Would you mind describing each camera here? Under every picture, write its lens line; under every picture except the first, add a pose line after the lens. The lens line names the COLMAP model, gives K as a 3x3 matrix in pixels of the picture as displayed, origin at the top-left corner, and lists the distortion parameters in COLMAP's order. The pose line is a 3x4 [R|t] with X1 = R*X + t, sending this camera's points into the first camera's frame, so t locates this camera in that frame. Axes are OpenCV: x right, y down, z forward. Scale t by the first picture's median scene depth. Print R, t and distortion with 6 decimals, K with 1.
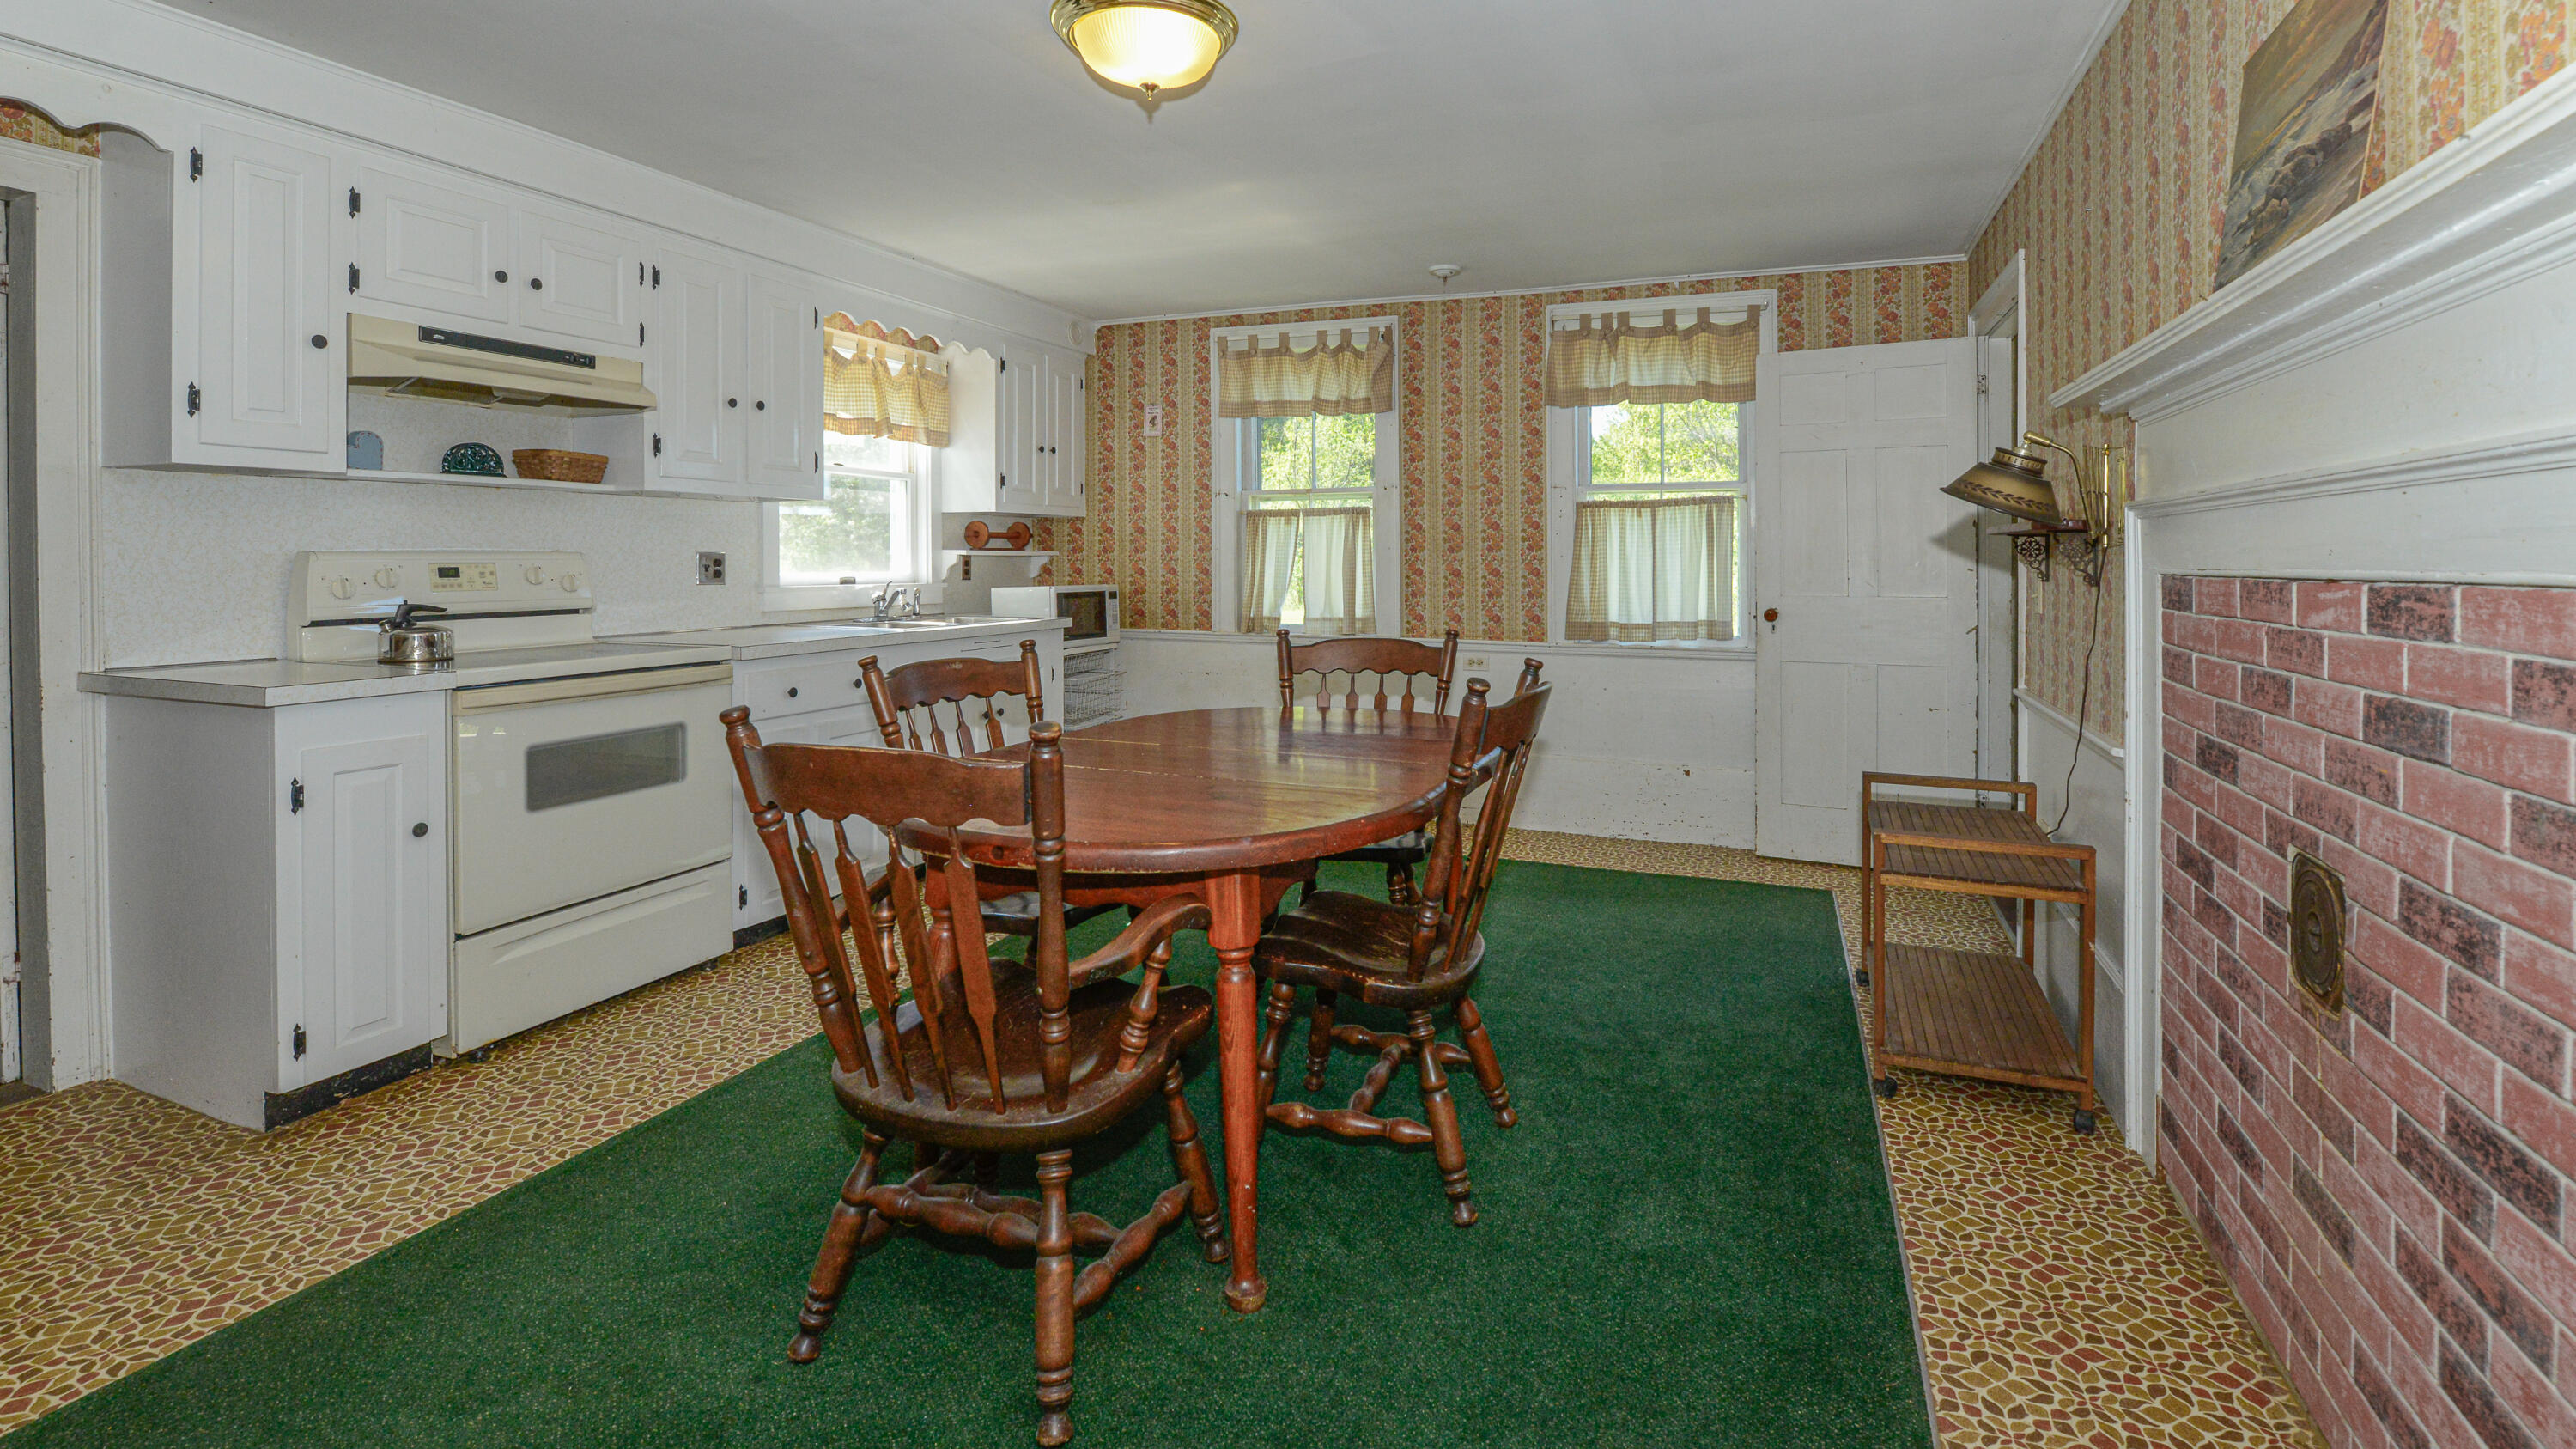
lens RADIAL K [[1141.7, 0, 1348.8], [0, 1141.7, 691.3], [0, 0, 1]] dist [0.003890, -0.013075]
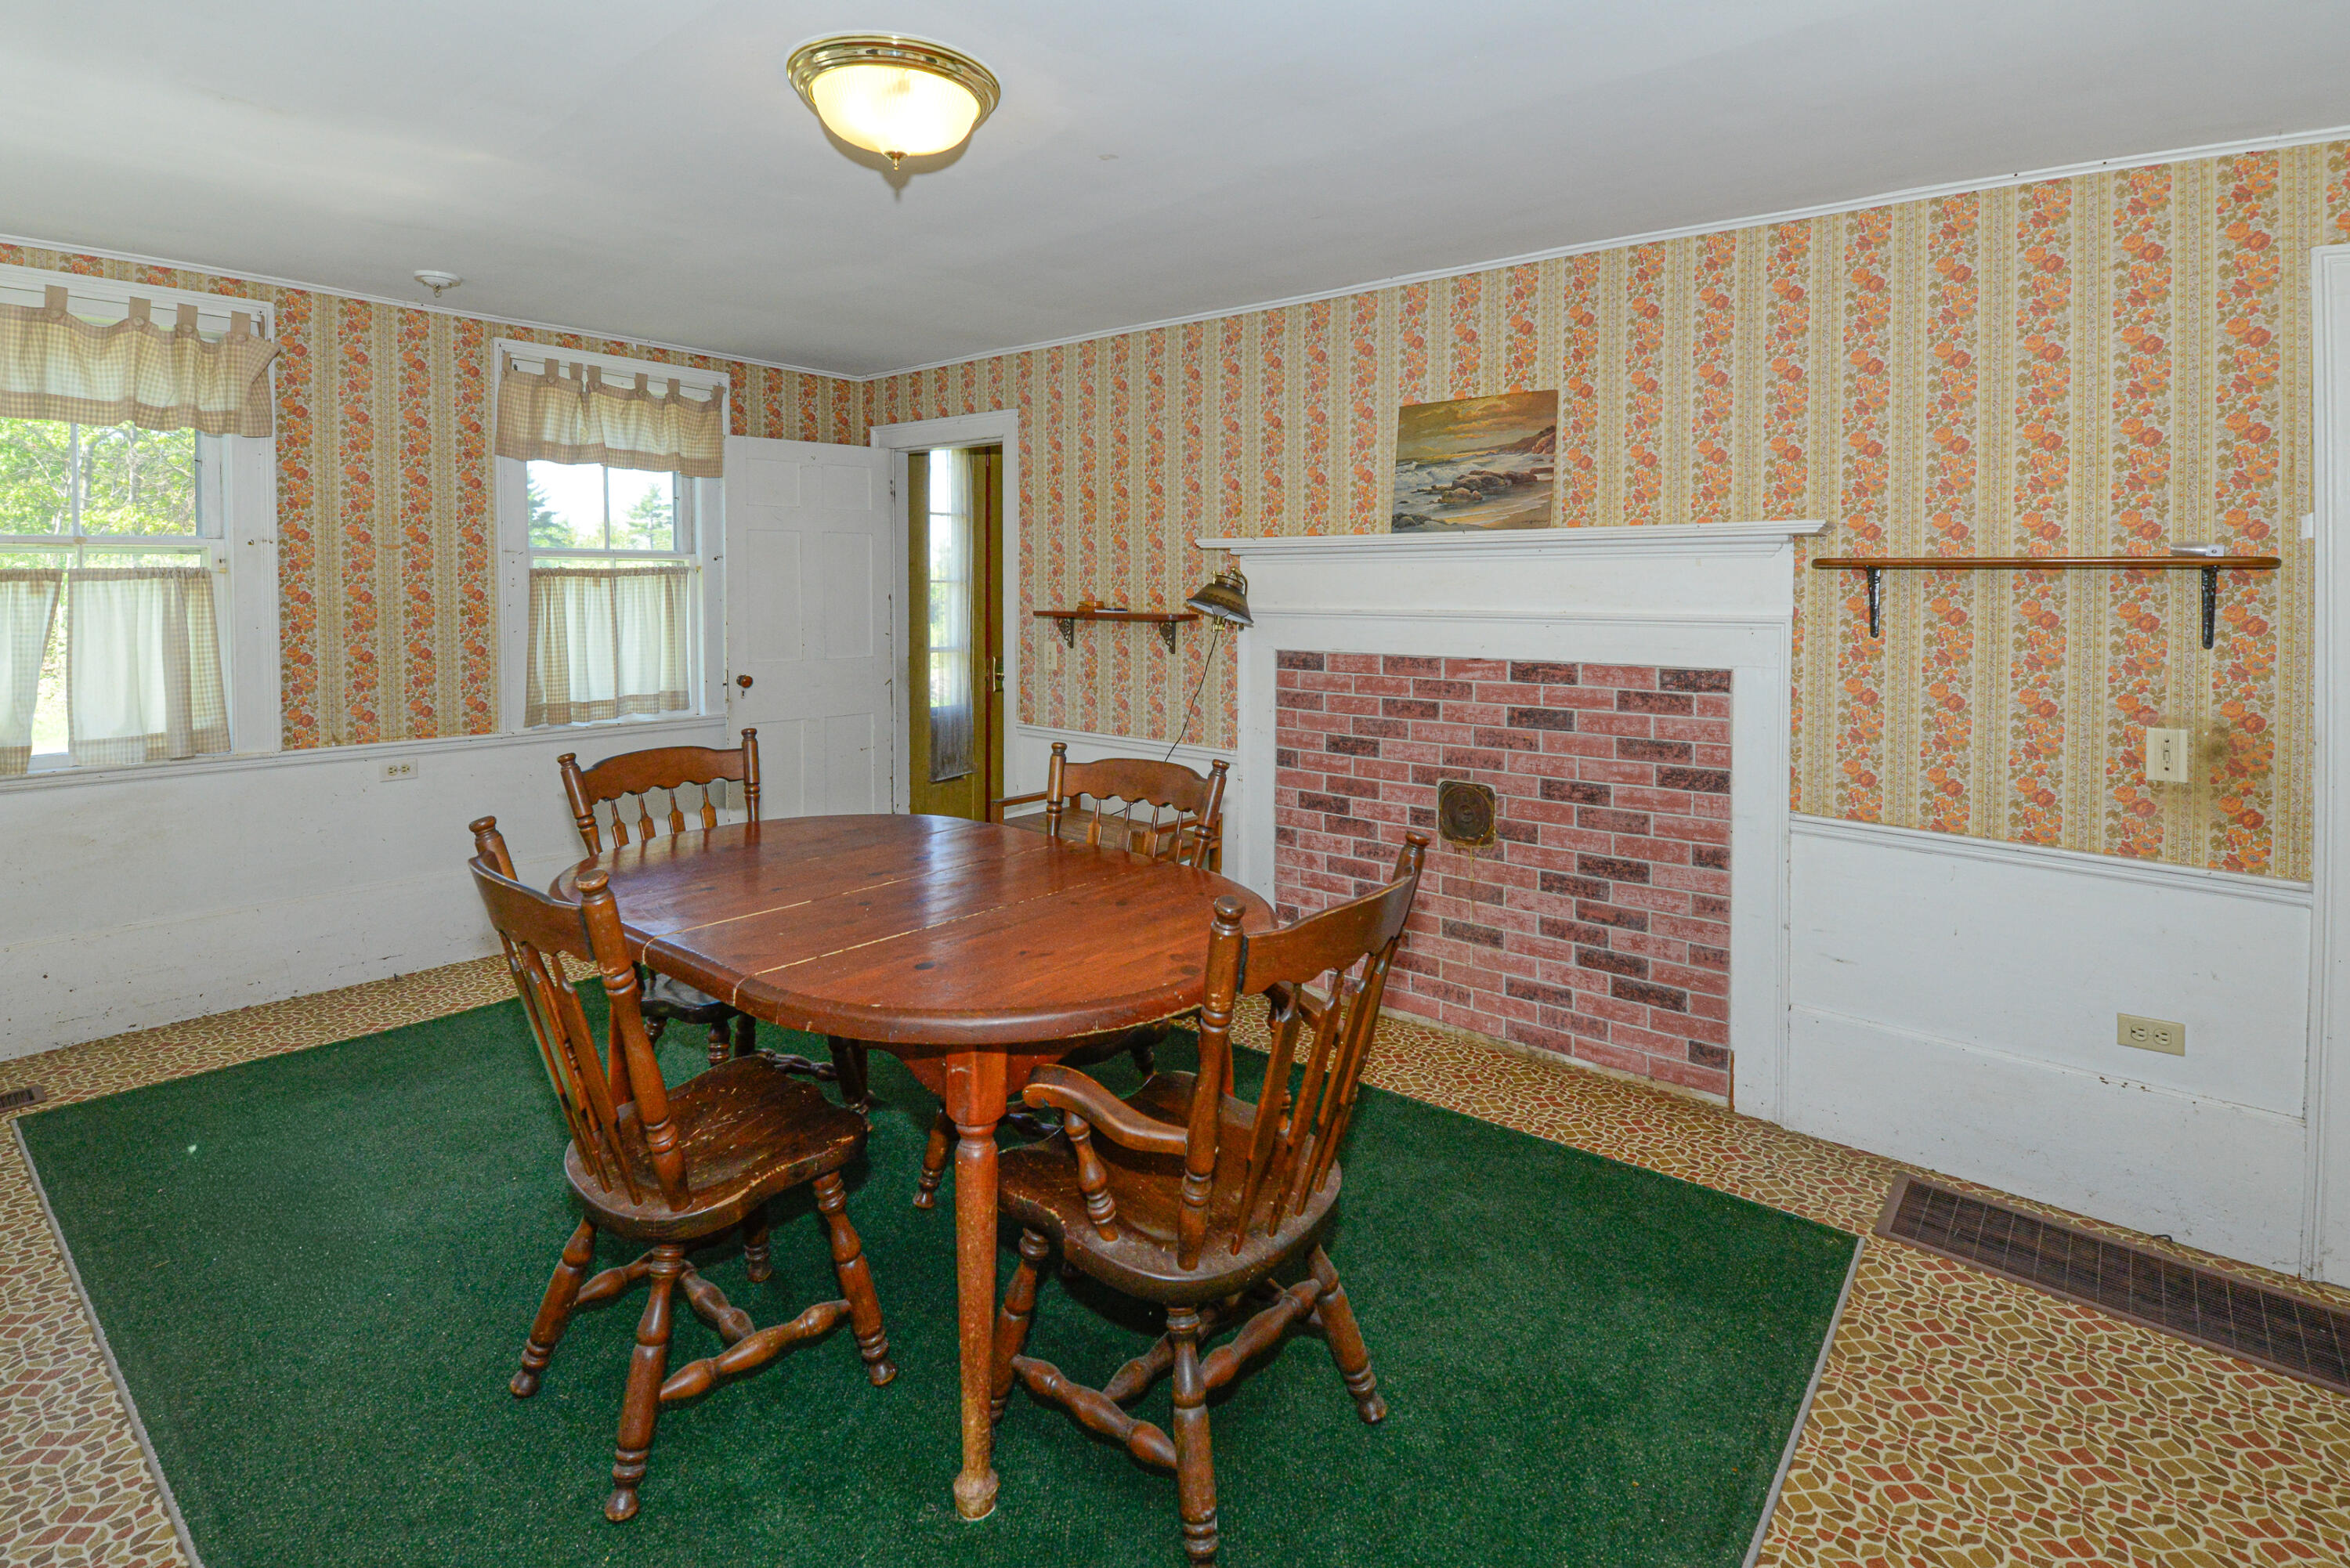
lens RADIAL K [[1168.8, 0, 1170.5], [0, 1168.8, 741.1], [0, 0, 1]] dist [0.000660, -0.016975]
pose [[0.324139, -0.122372, 0.938061, -0.493139], [0.104387, 0.990170, 0.093099, -0.068723], [-0.940232, 0.067744, 0.333727, 0.257292]]
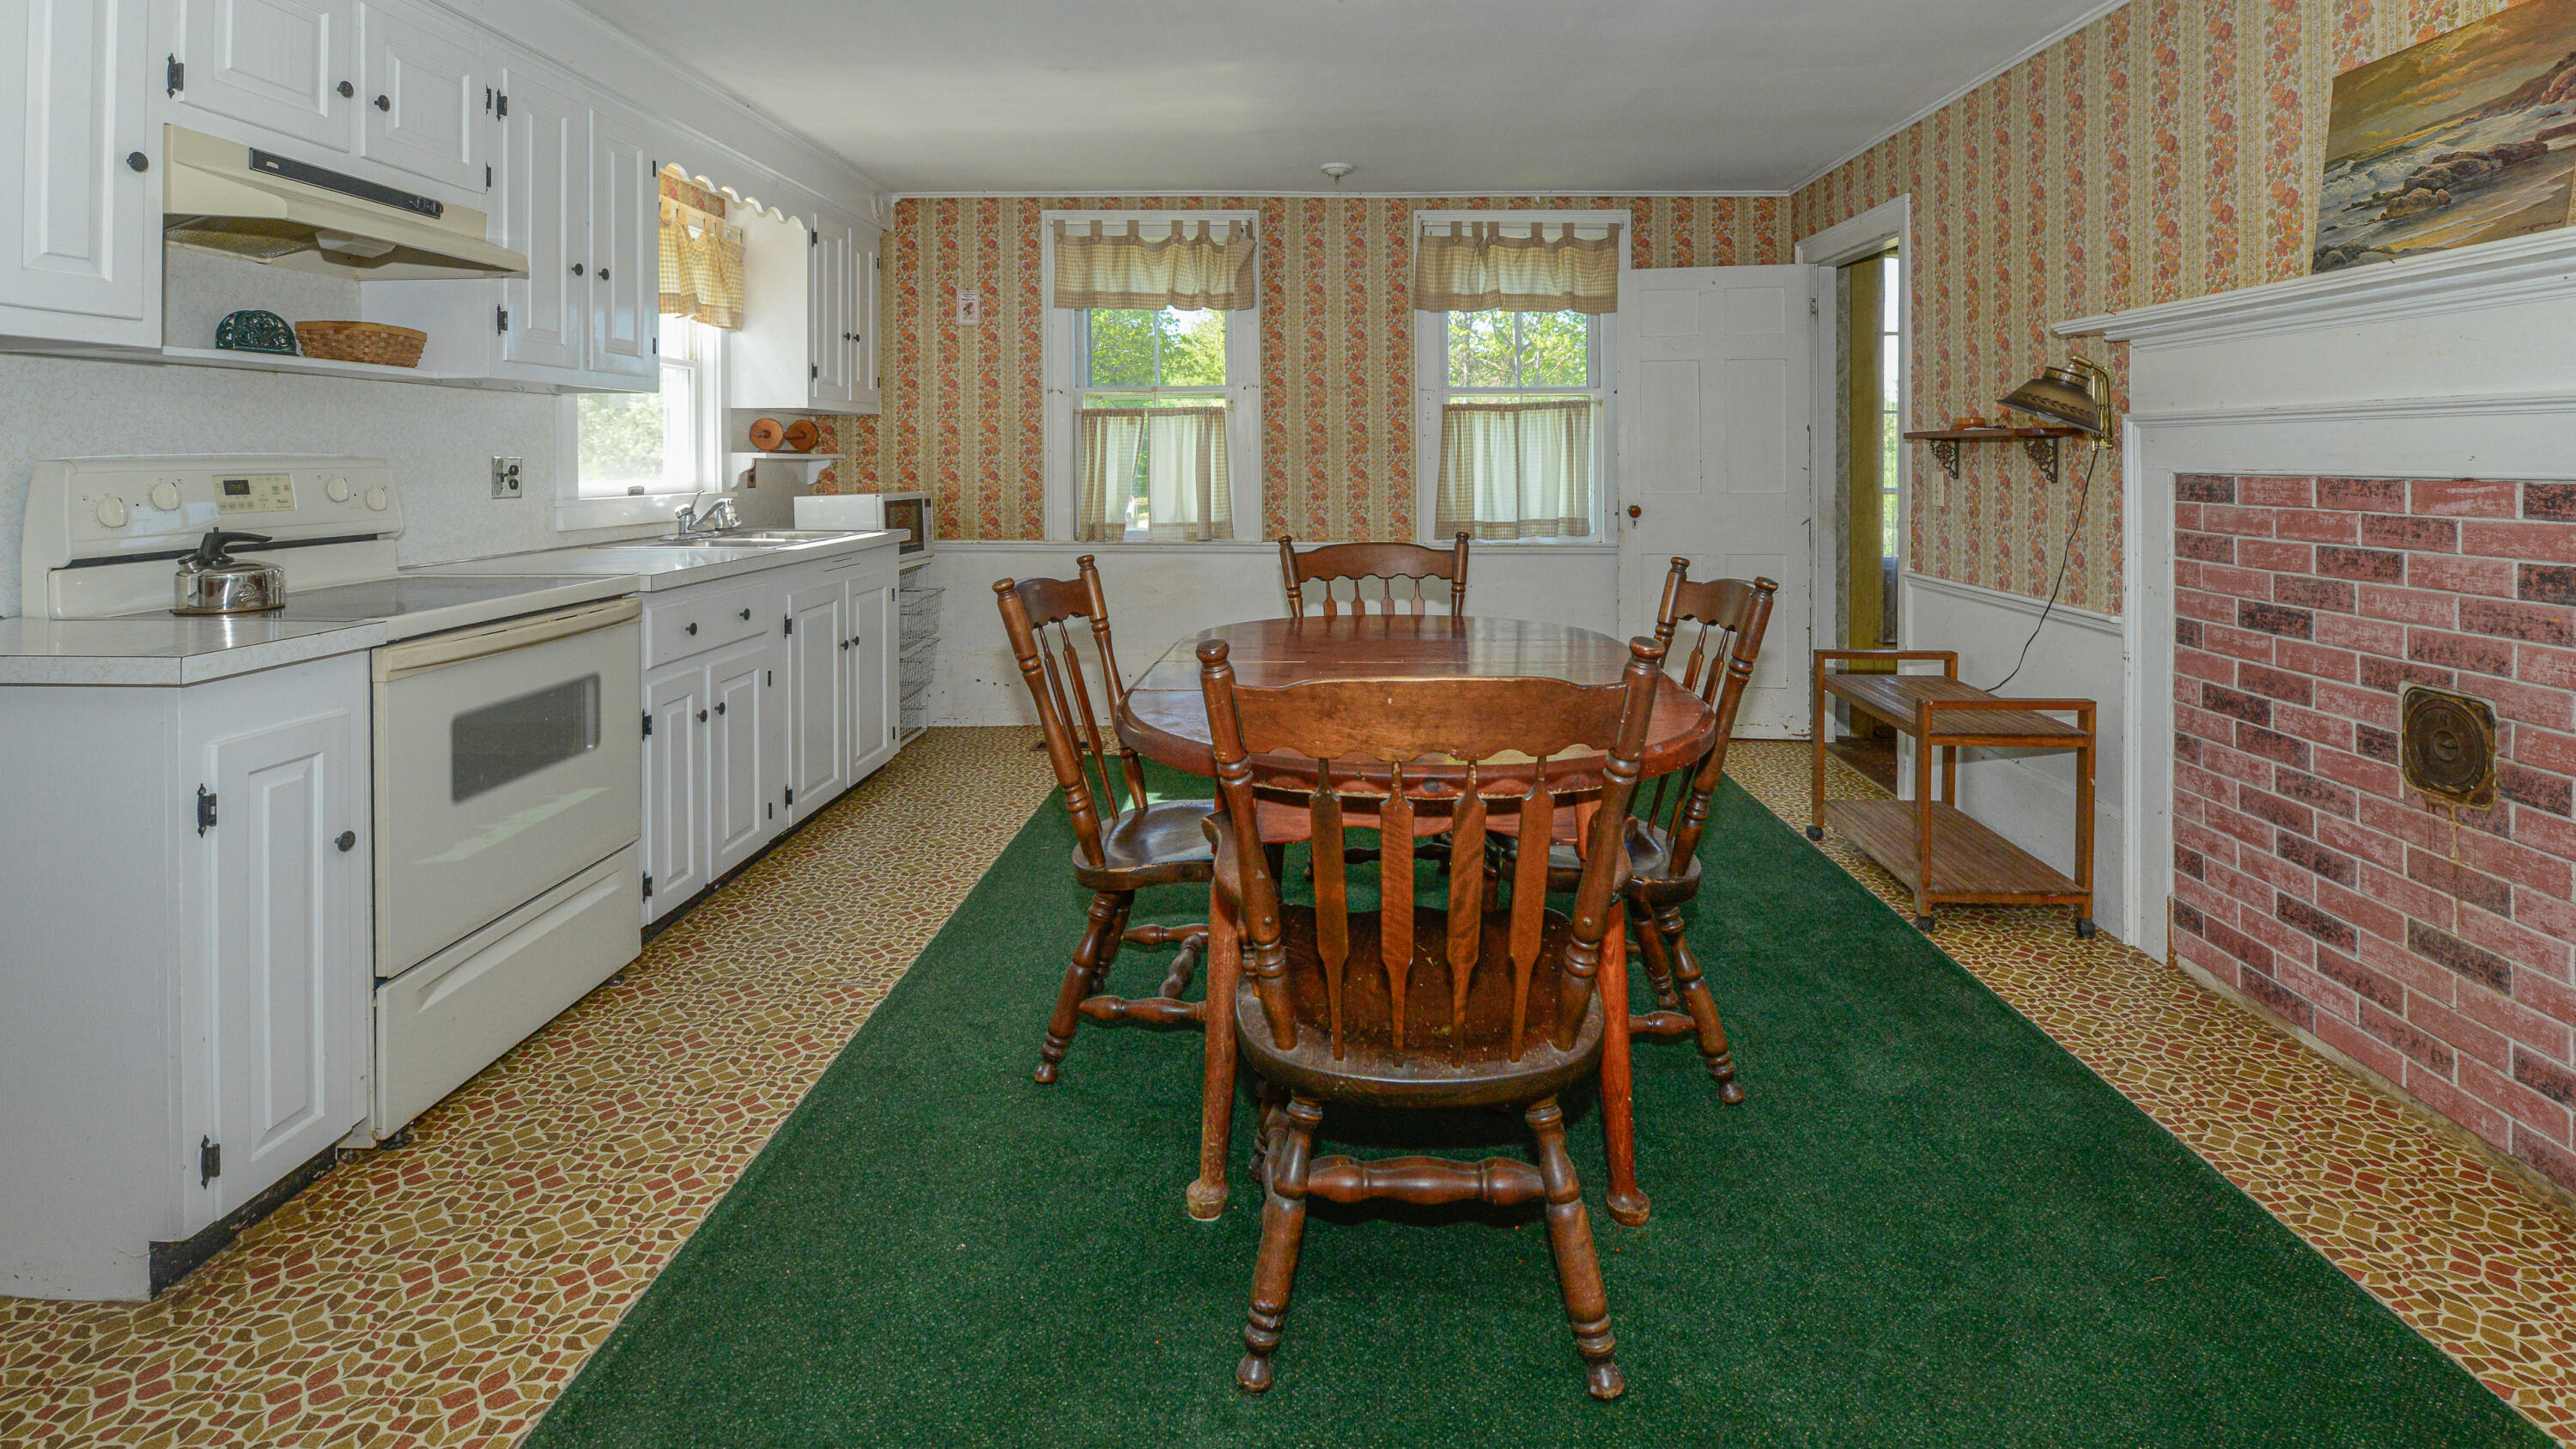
lens RADIAL K [[1172.9, 0, 1288.9], [0, 1172.9, 591.0], [0, 0, 1]] dist [0.003353, -0.011368]
pose [[0.944186, -0.040866, 0.326868, -0.279742], [0.041584, 0.999124, 0.004795, -0.009746], [-0.326778, 0.009065, 0.945058, 0.054069]]
